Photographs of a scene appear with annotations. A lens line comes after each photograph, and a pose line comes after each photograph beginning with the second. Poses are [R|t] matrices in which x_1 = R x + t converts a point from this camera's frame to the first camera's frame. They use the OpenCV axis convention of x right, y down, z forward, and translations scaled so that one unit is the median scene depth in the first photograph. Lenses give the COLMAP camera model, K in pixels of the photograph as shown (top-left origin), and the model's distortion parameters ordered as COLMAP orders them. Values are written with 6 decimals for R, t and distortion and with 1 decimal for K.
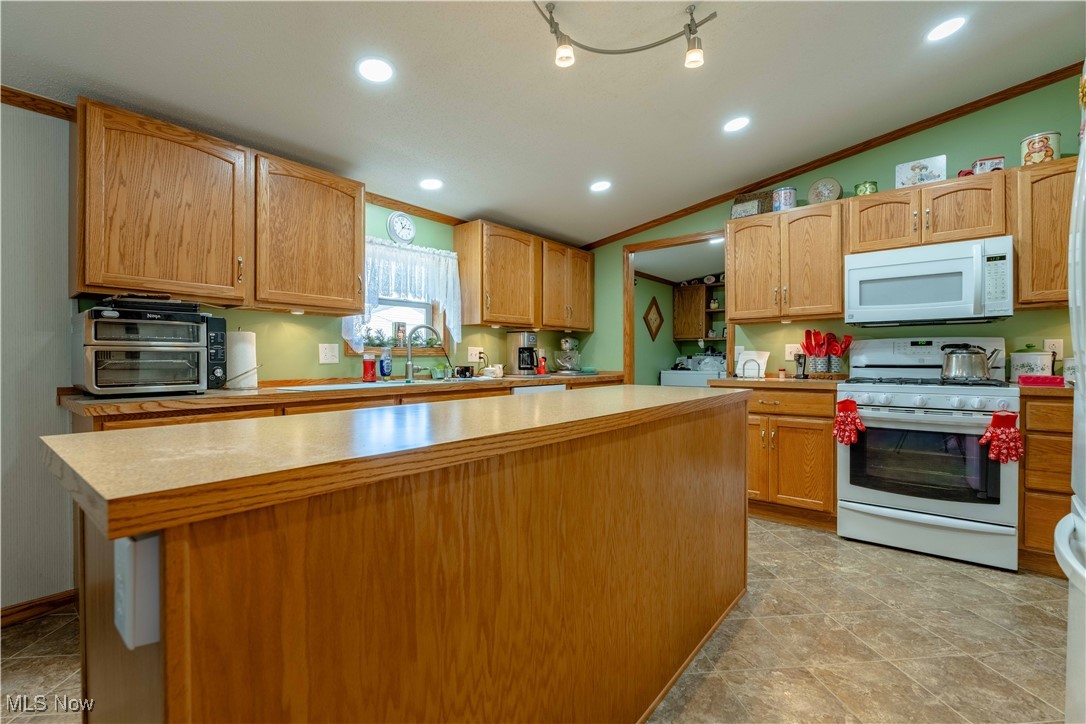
lens RADIAL K [[478.9, 0, 543.0], [0, 478.9, 359.9], [0, 0, 1]] dist [-0.004311, -0.000278]
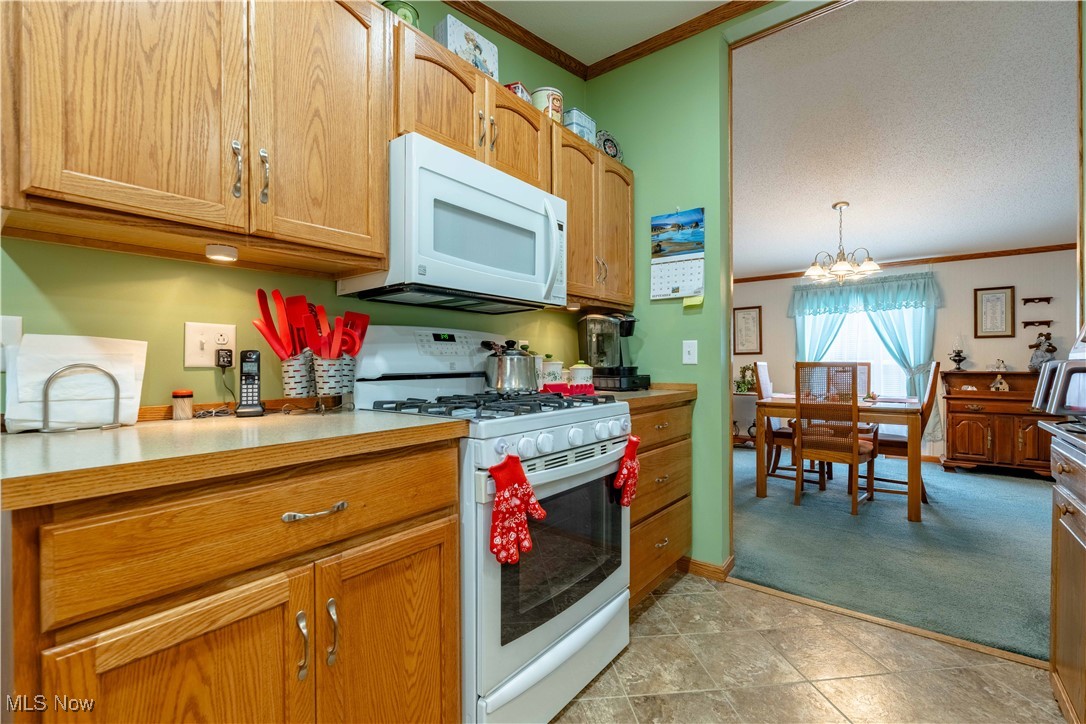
lens RADIAL K [[478.9, 0, 542.6], [0, 478.9, 362.2], [0, 0, 1]] dist [-0.004311, -0.000278]
pose [[-0.009920, 0.002159, 0.999948, 0.186611], [0.001054, 0.999997, -0.002148, -0.001793], [-0.999950, 0.001033, -0.009922, 0.900950]]
